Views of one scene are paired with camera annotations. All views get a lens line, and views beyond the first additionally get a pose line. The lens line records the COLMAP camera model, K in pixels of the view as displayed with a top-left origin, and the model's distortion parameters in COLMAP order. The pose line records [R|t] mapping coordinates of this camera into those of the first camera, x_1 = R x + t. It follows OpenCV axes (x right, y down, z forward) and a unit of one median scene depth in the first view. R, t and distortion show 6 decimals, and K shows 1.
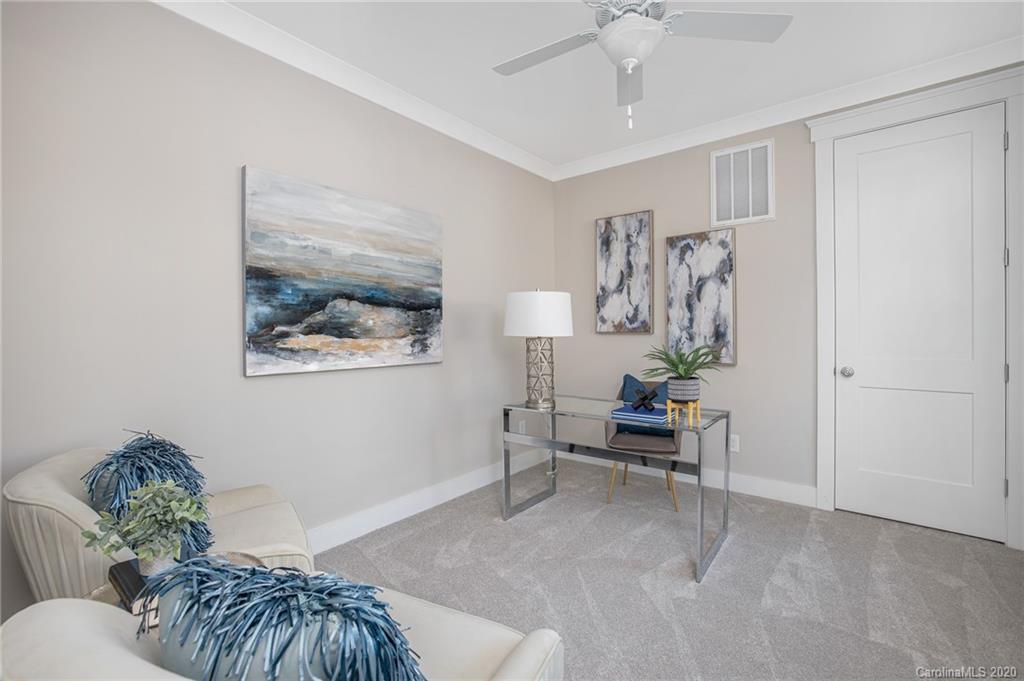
lens RADIAL K [[441.5, 0, 508.1], [0, 441.5, 331.1], [0, 0, 1]] dist [-0.026740, 0.004033]
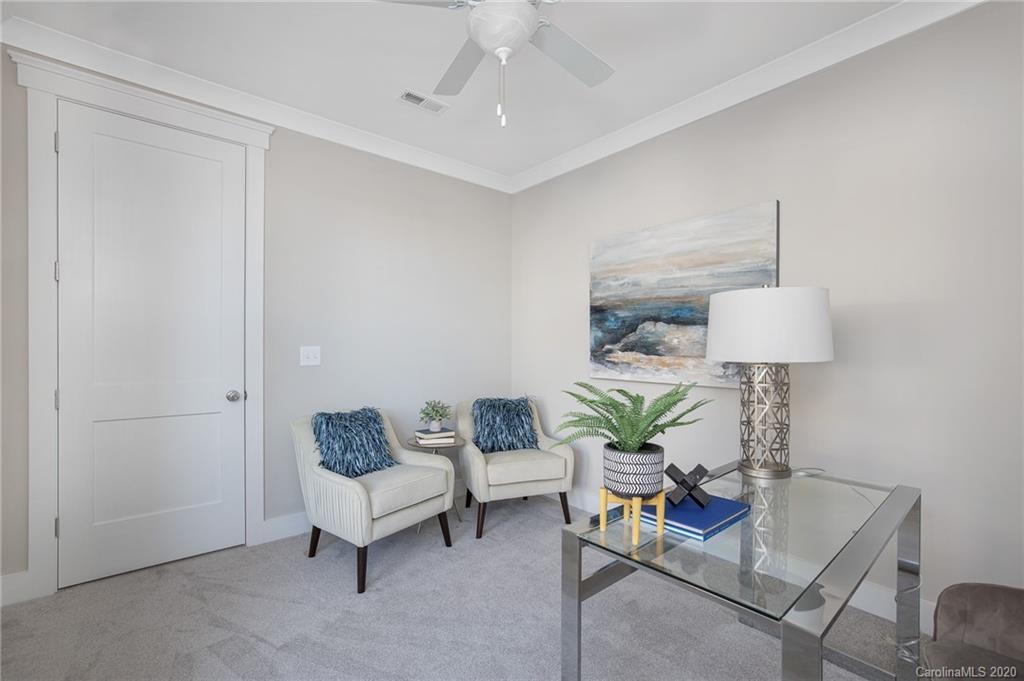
lens RADIAL K [[441.5, 0, 507.0], [0, 441.5, 348.2], [0, 0, 1]] dist [-0.026740, 0.004033]
pose [[-0.174322, 0.005690, -0.984672, 0.853632], [-0.008160, 0.999941, 0.007223, -0.007946], [0.984655, 0.009294, -0.174266, 0.853921]]
